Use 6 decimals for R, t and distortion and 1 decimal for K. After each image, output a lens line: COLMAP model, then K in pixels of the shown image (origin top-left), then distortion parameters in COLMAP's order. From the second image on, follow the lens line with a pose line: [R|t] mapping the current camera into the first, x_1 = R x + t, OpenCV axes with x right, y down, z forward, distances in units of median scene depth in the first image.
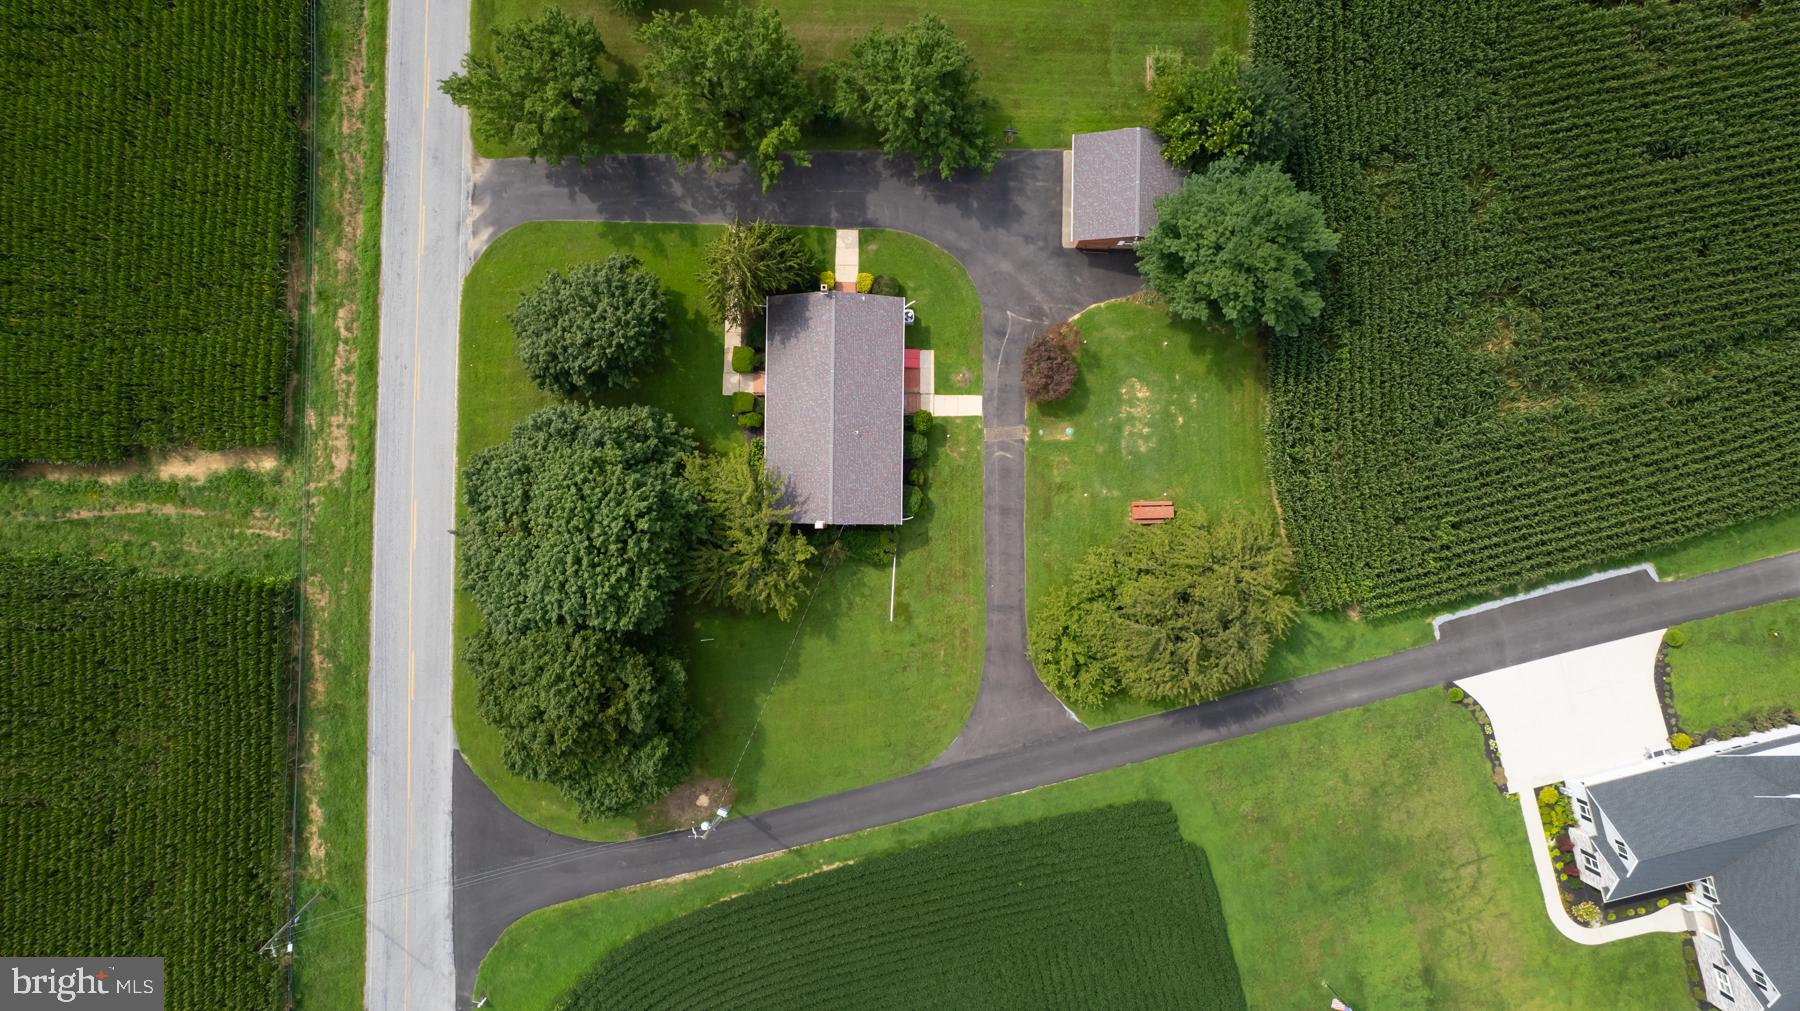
lens RADIAL K [[1148.7, 0, 892.7], [0, 1148.7, 503.3], [0, 0, 1]] dist [-0.068506, 0.074889]
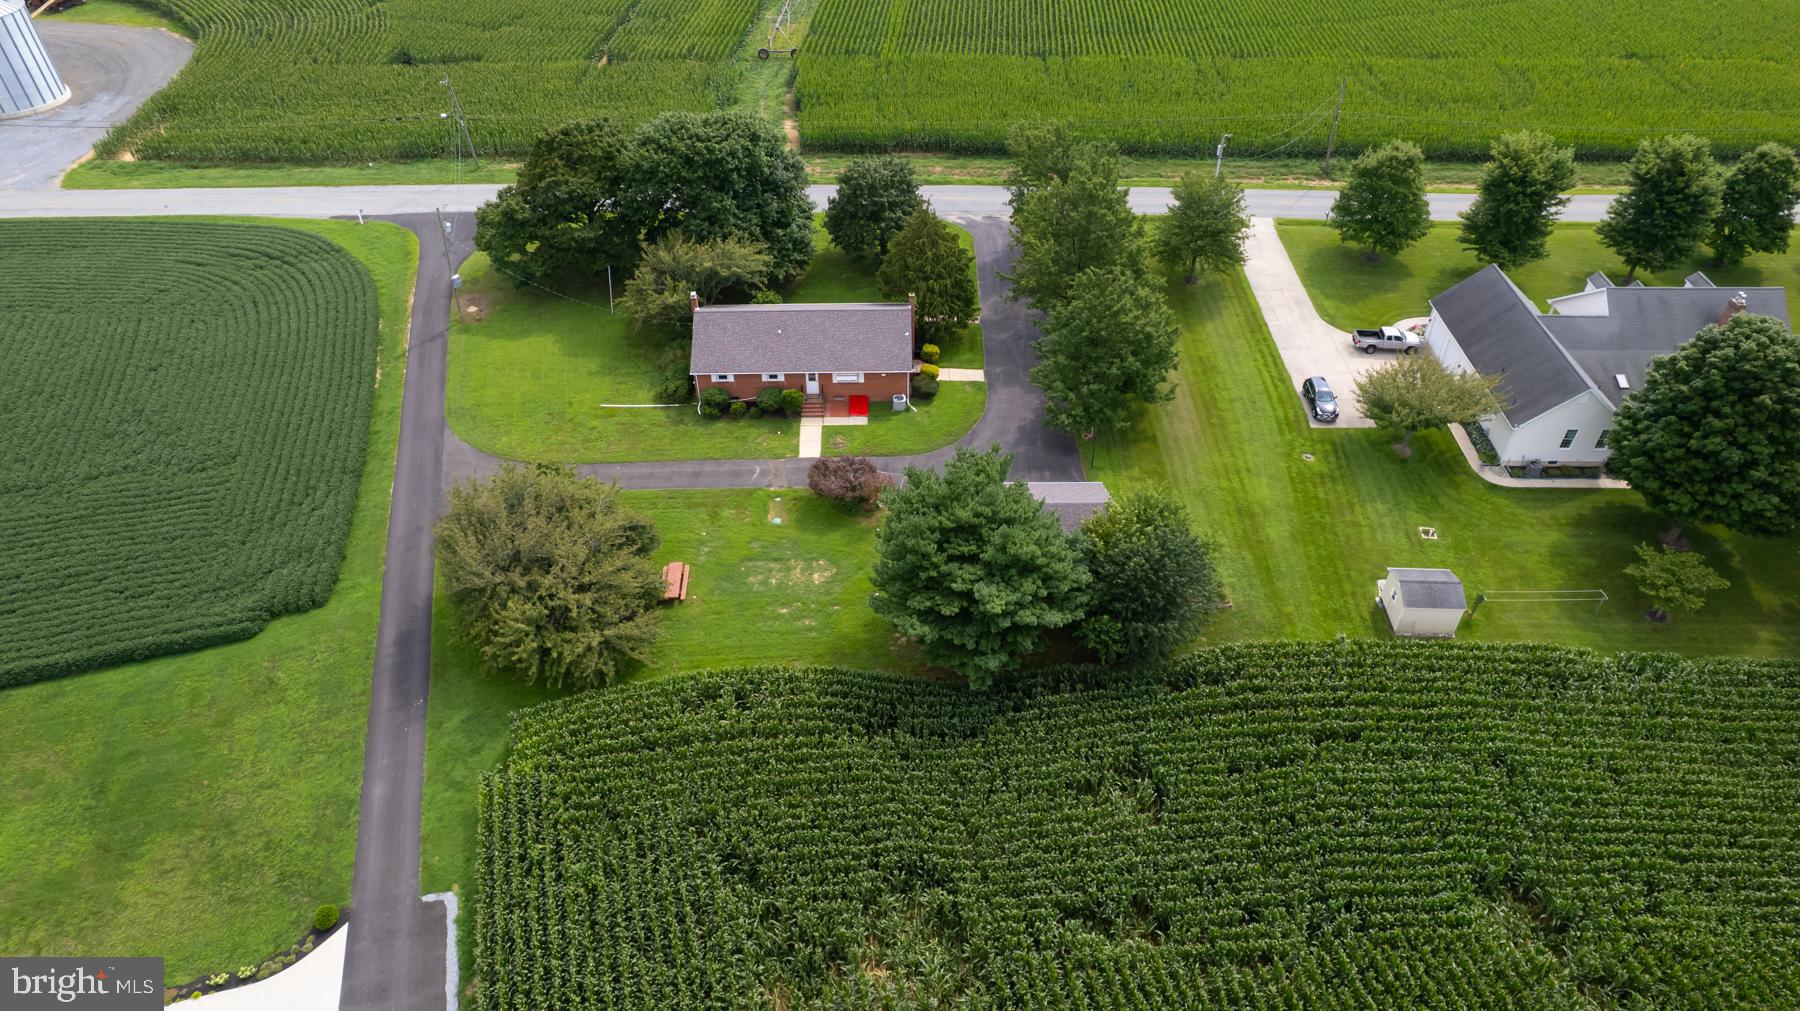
lens RADIAL K [[1148.7, 0, 892.7], [0, 1148.7, 503.3], [0, 0, 1]] dist [-0.068506, 0.074889]
pose [[0.014345, 0.646743, -0.762573, 0.830655], [-0.999796, -0.001564, -0.020133, -0.134444], [-0.014213, 0.762706, 0.646589, 0.407697]]
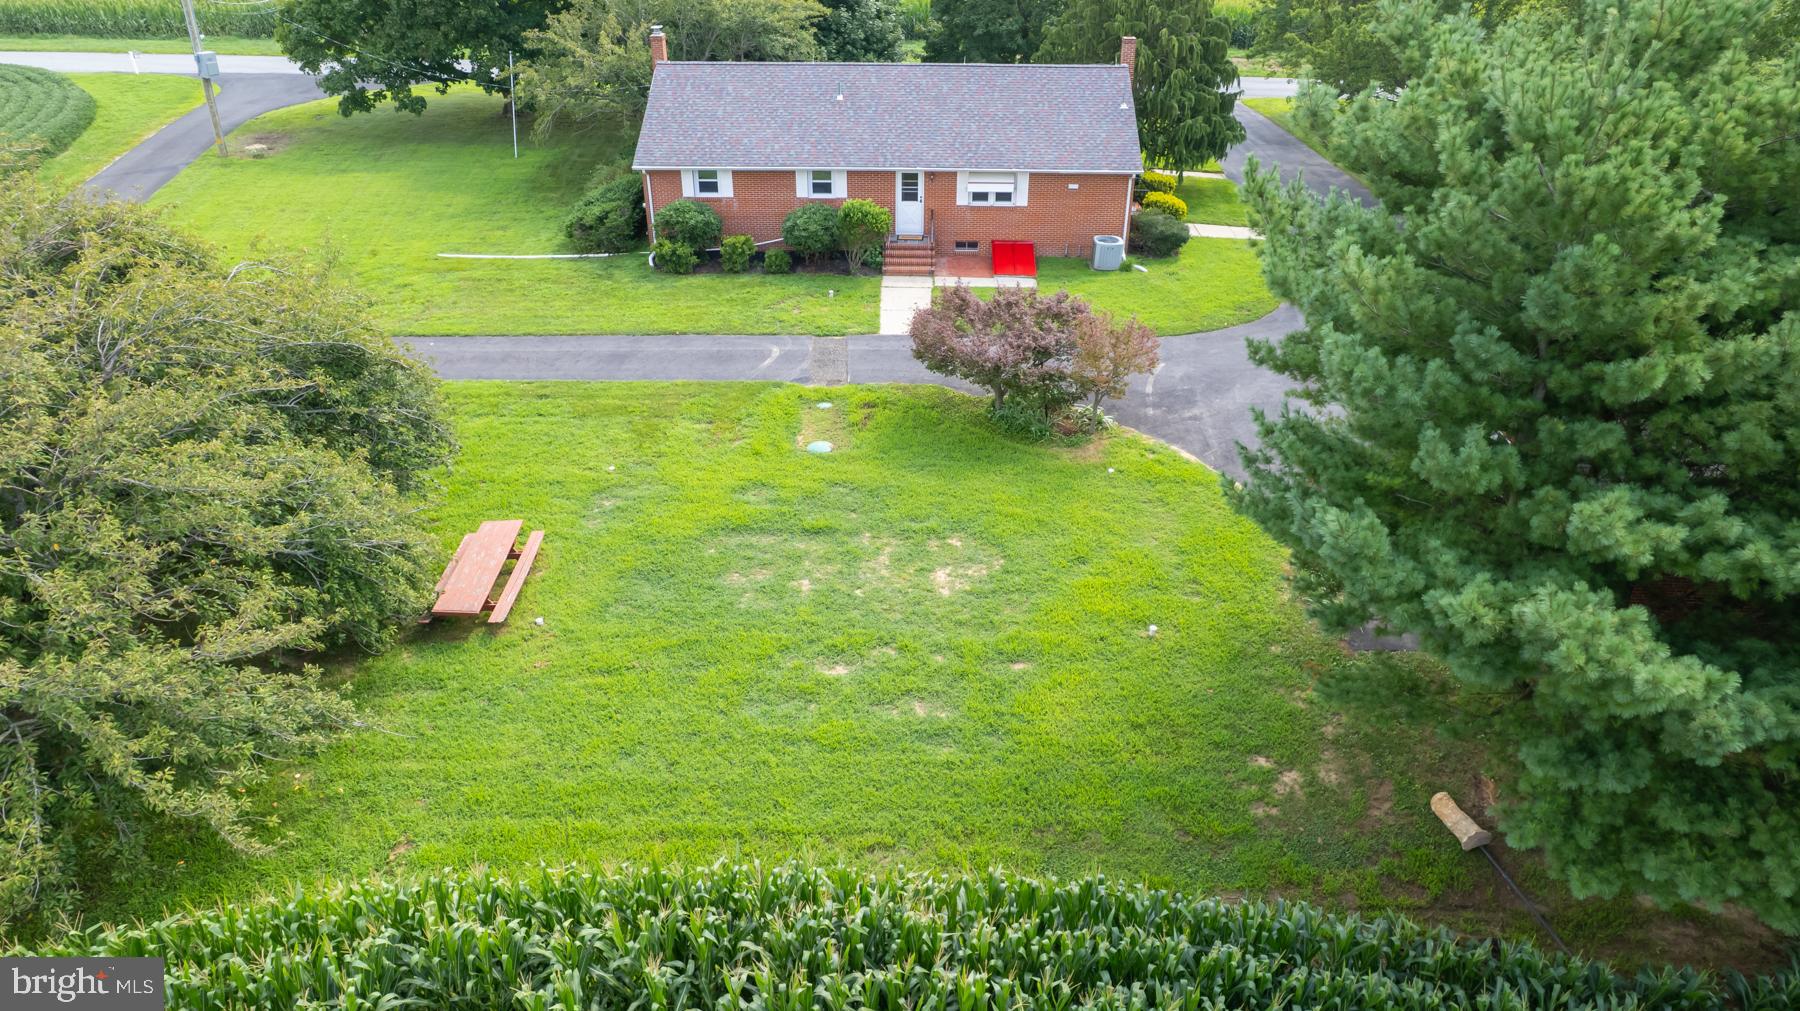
lens RADIAL K [[1148.7, 0, 892.7], [0, 1148.7, 503.3], [0, 0, 1]] dist [-0.068506, 0.074889]
pose [[-0.023570, 0.507636, -0.861249, 0.436753], [-0.999457, -0.031788, 0.008615, -0.085389], [-0.023004, 0.860985, 0.508109, 0.850261]]
